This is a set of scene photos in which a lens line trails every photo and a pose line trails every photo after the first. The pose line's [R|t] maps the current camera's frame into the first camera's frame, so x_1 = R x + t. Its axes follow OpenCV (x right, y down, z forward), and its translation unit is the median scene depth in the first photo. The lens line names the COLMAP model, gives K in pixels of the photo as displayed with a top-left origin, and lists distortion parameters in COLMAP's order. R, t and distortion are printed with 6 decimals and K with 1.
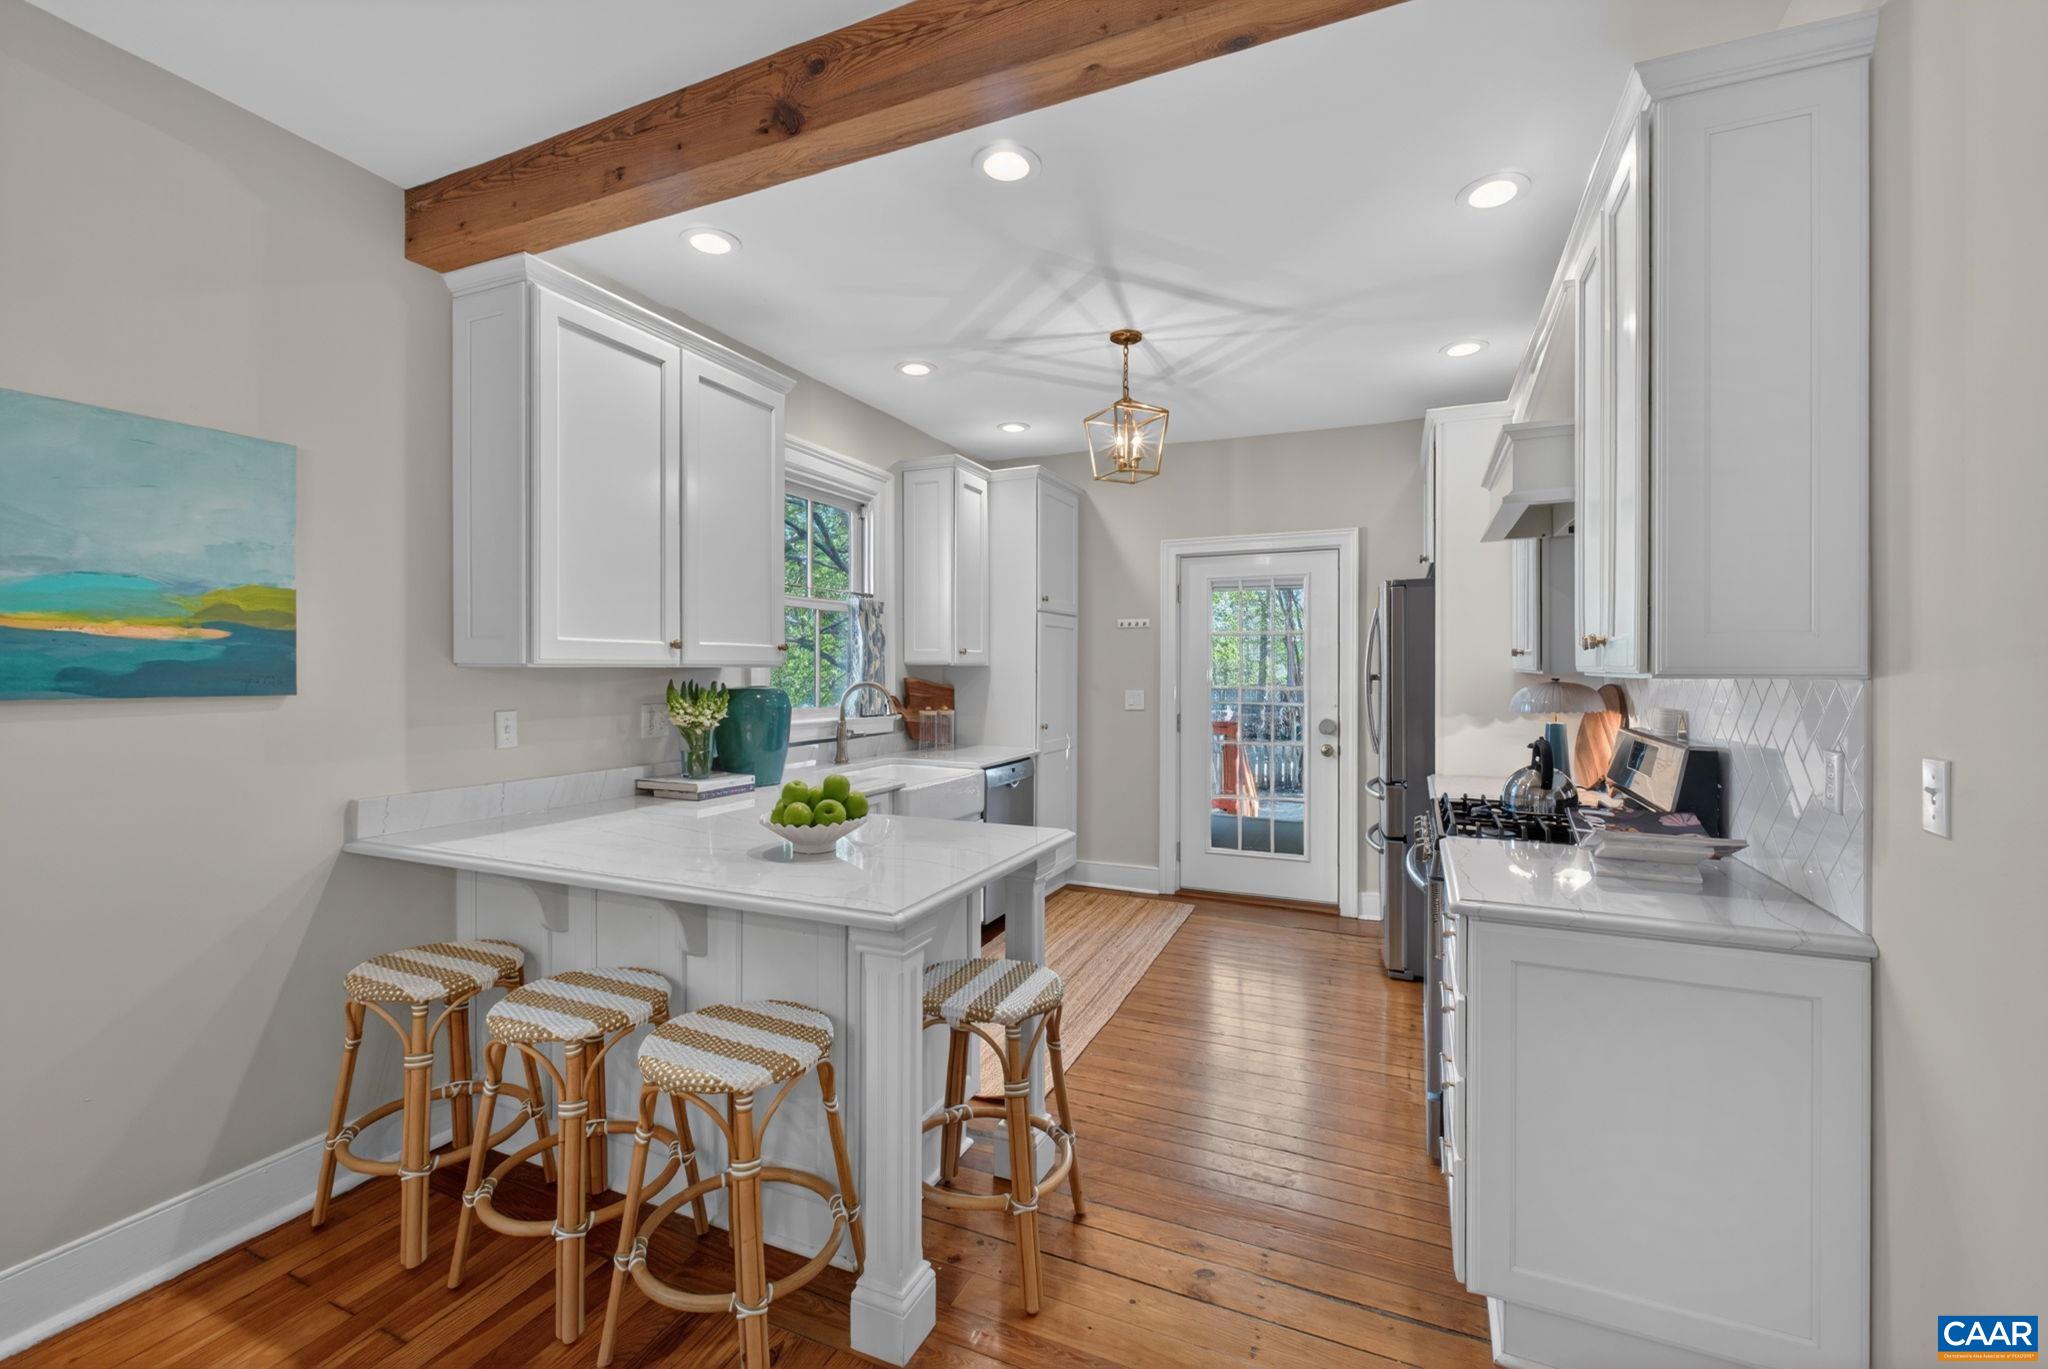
lens RADIAL K [[865.3, 0, 1021.5], [0, 865.3, 678.2], [0, 0, 1]] dist [0.000868, -0.000213]
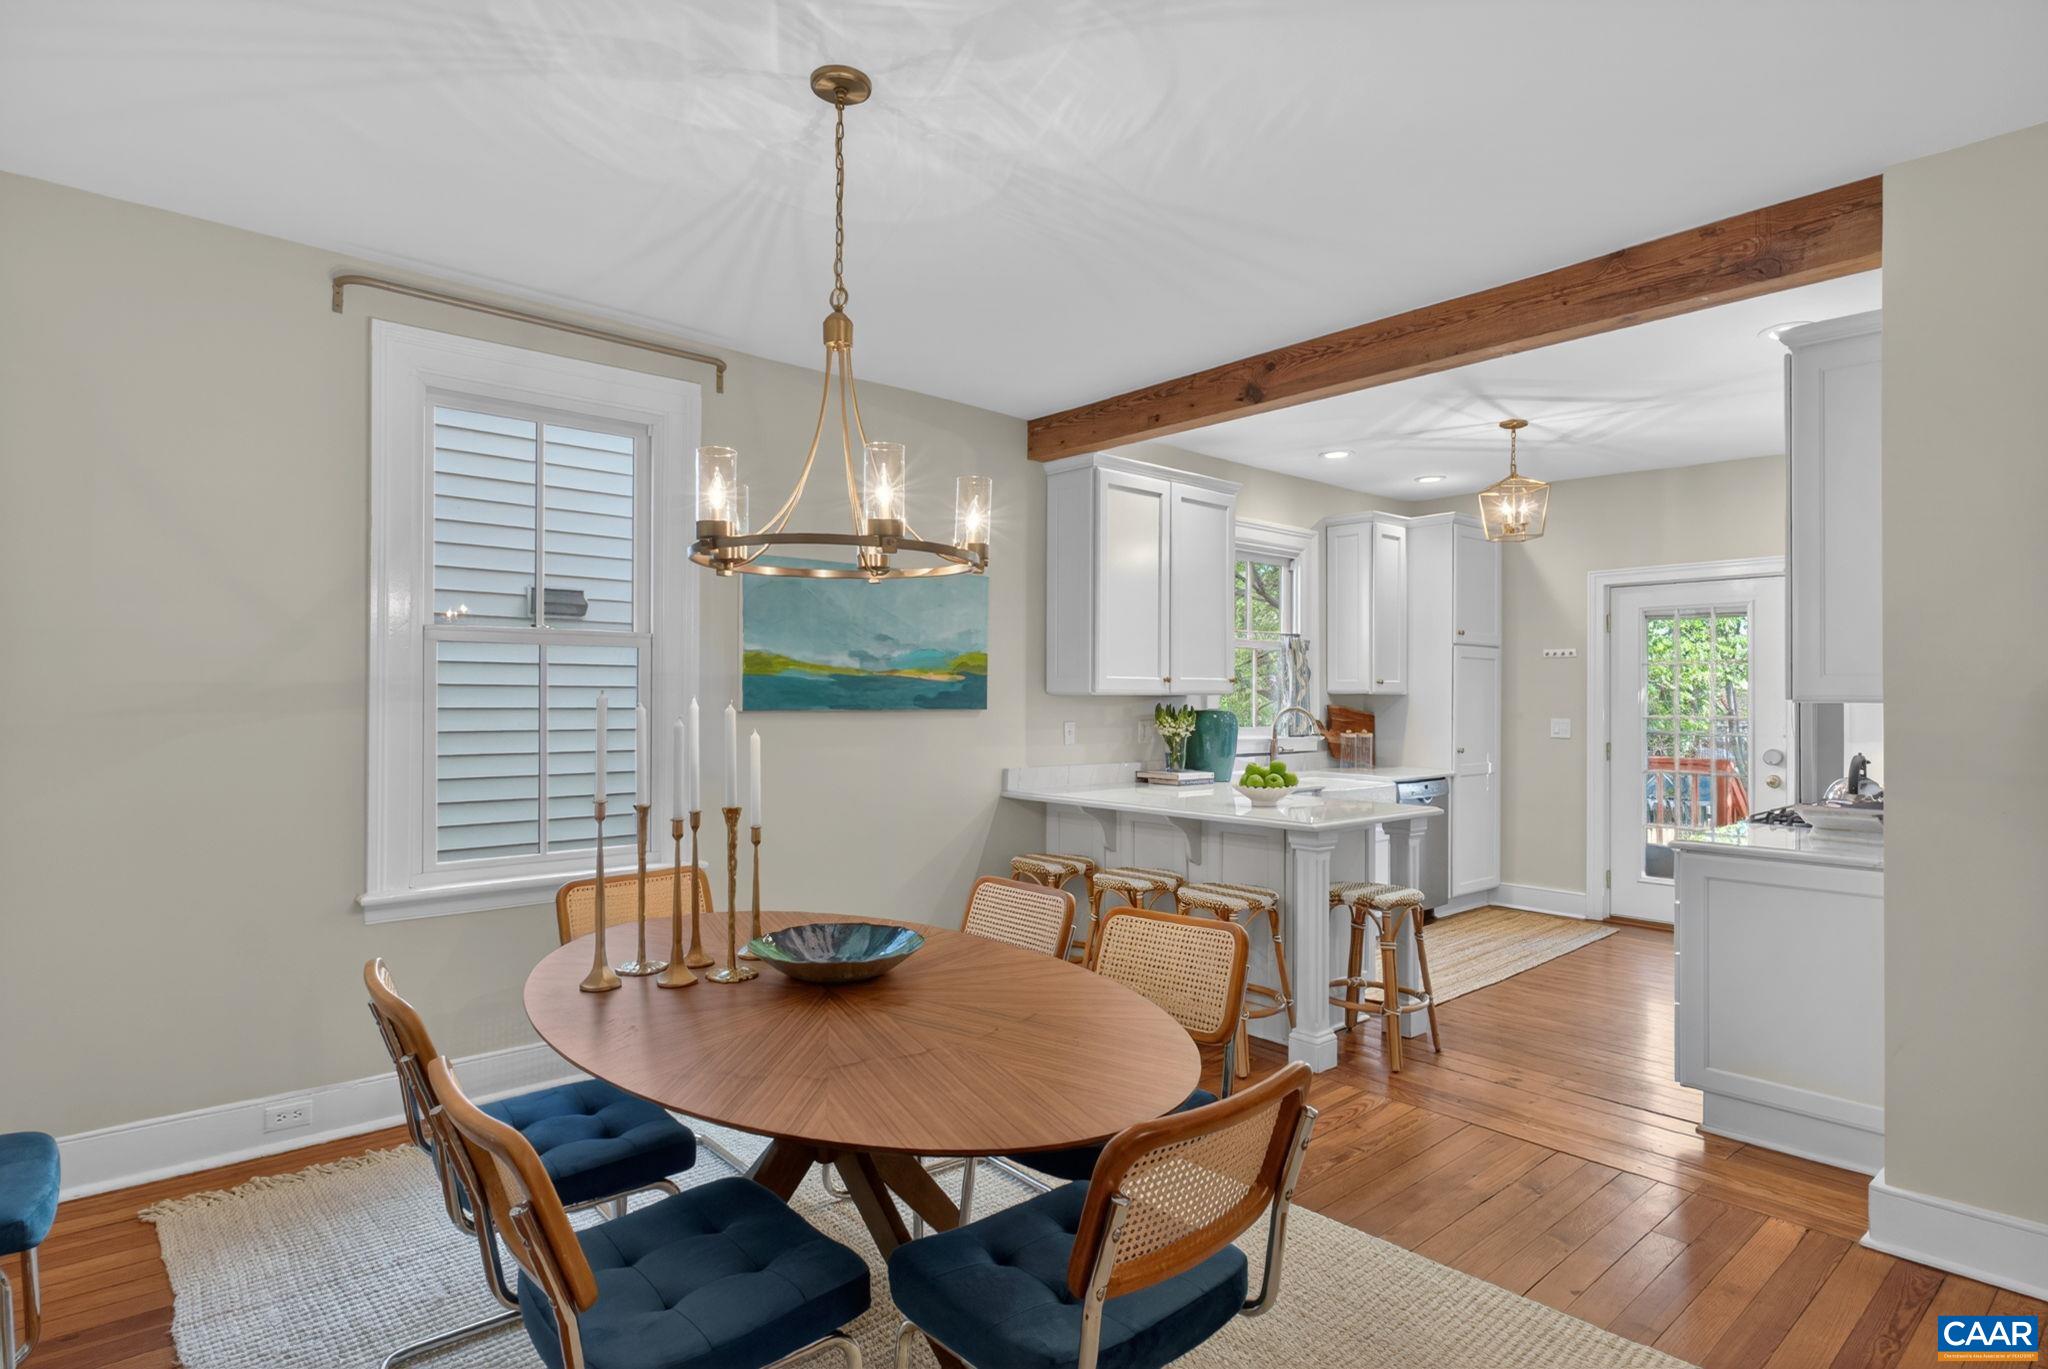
lens RADIAL K [[1081.9, 0, 1015.3], [0, 1081.9, 691.2], [0, 0, 1]] dist [0.001110, -0.000044]
pose [[0.910615, -0.000266, -0.413256, 0.093558], [-0.006917, 0.999850, -0.015885, 0.008466], [0.413198, 0.017324, 0.910476, -0.557626]]
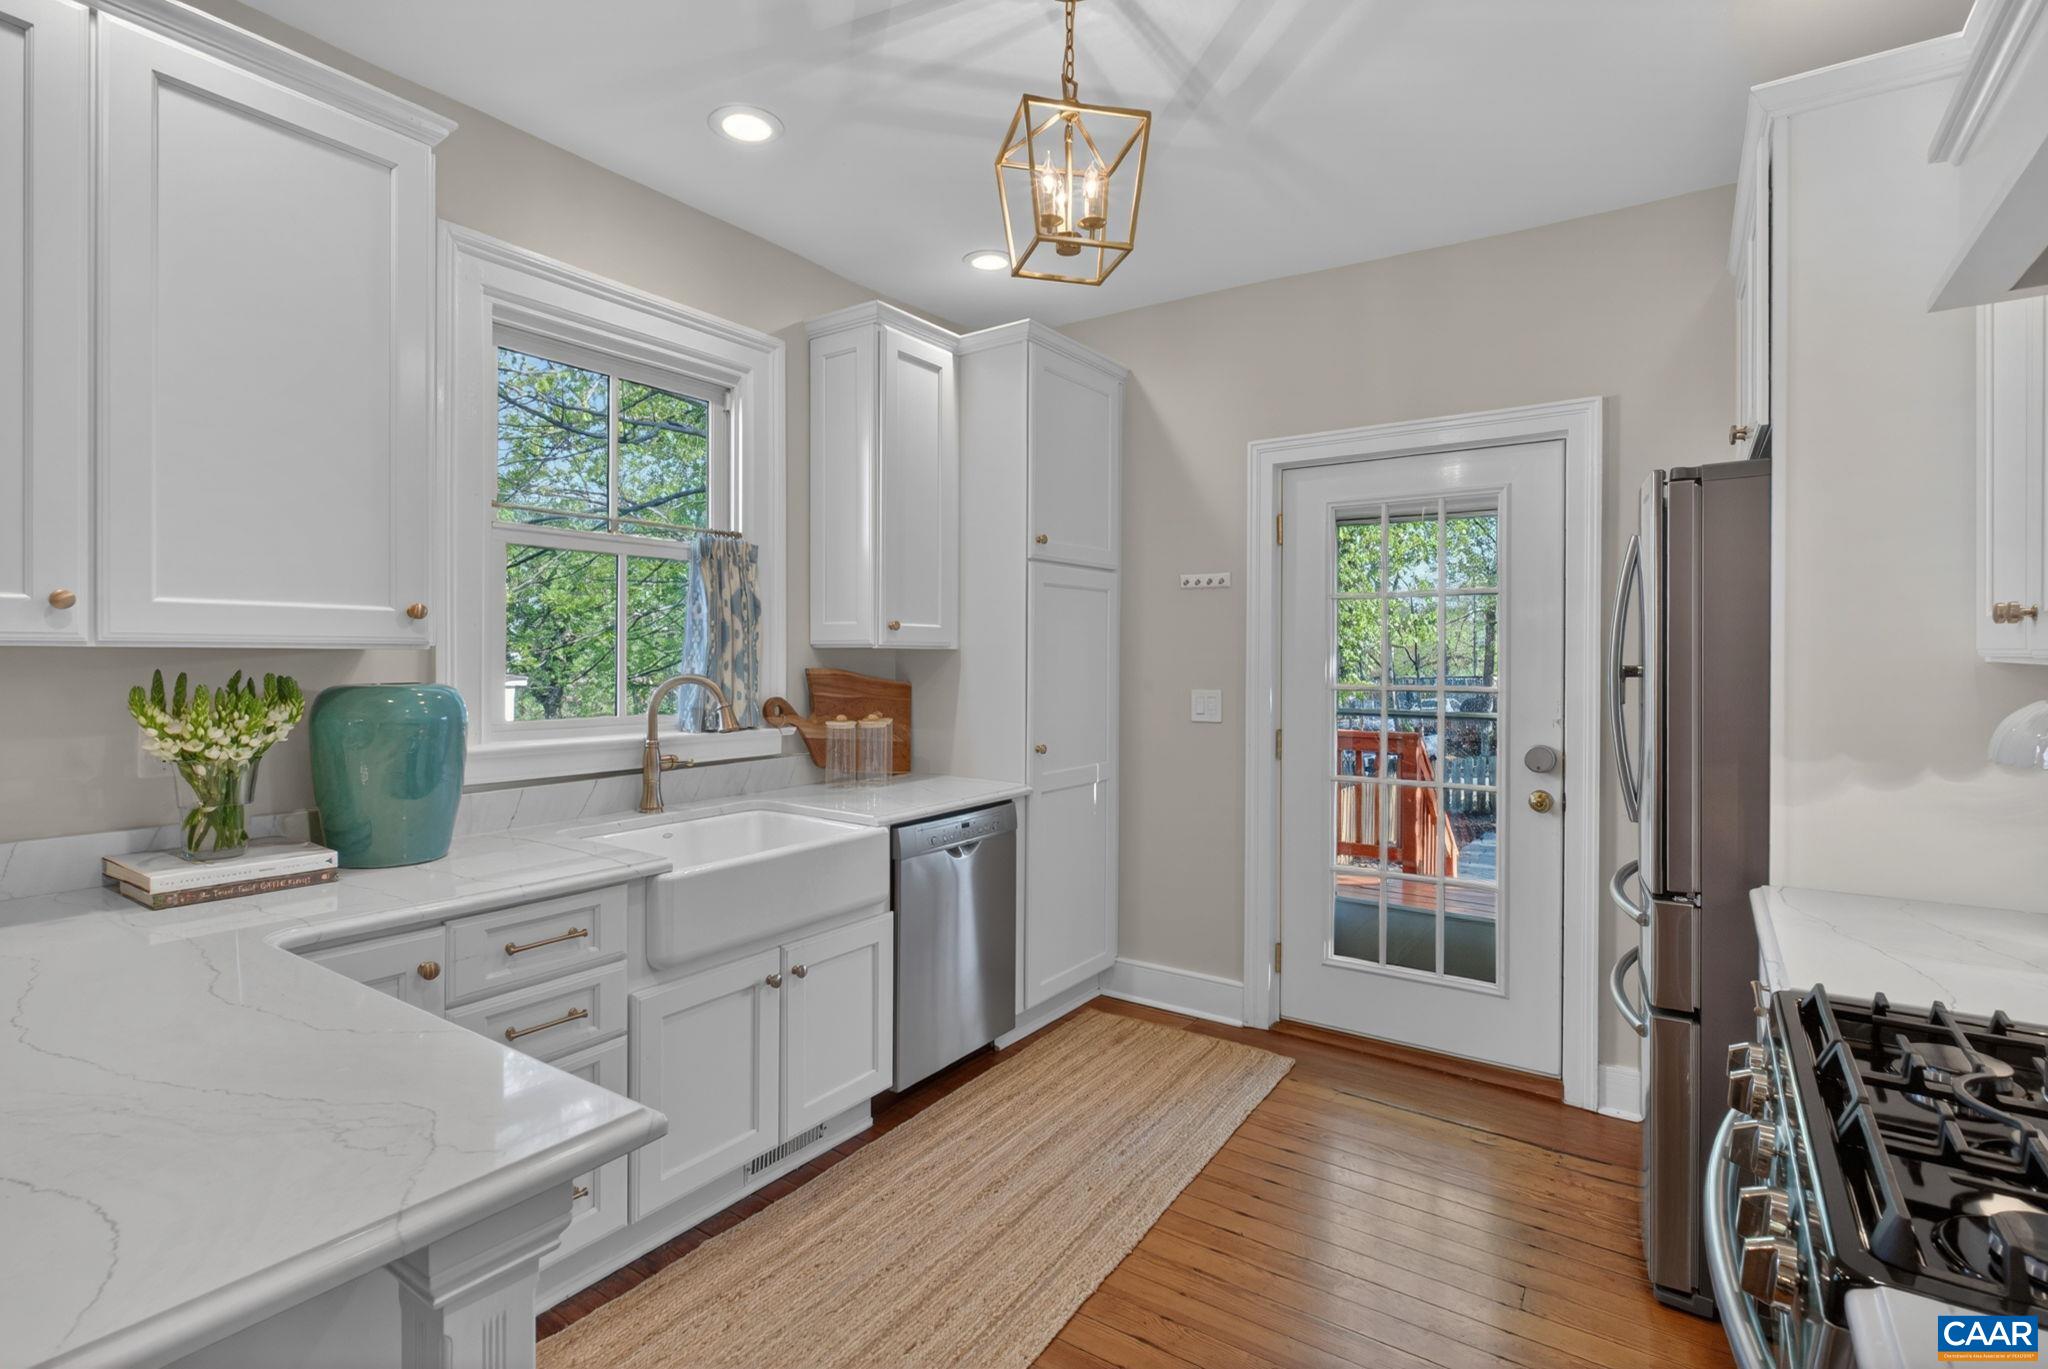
lens RADIAL K [[985.2, 0, 1015.4], [0, 985.2, 665.7], [0, 0, 1]] dist [-0.001689, -0.000624]
pose [[0.983111, 0.004325, -0.182960, 0.162031], [-0.004456, 0.999990, -0.000308, -0.003008], [0.182957, 0.001118, 0.983120, 0.372993]]
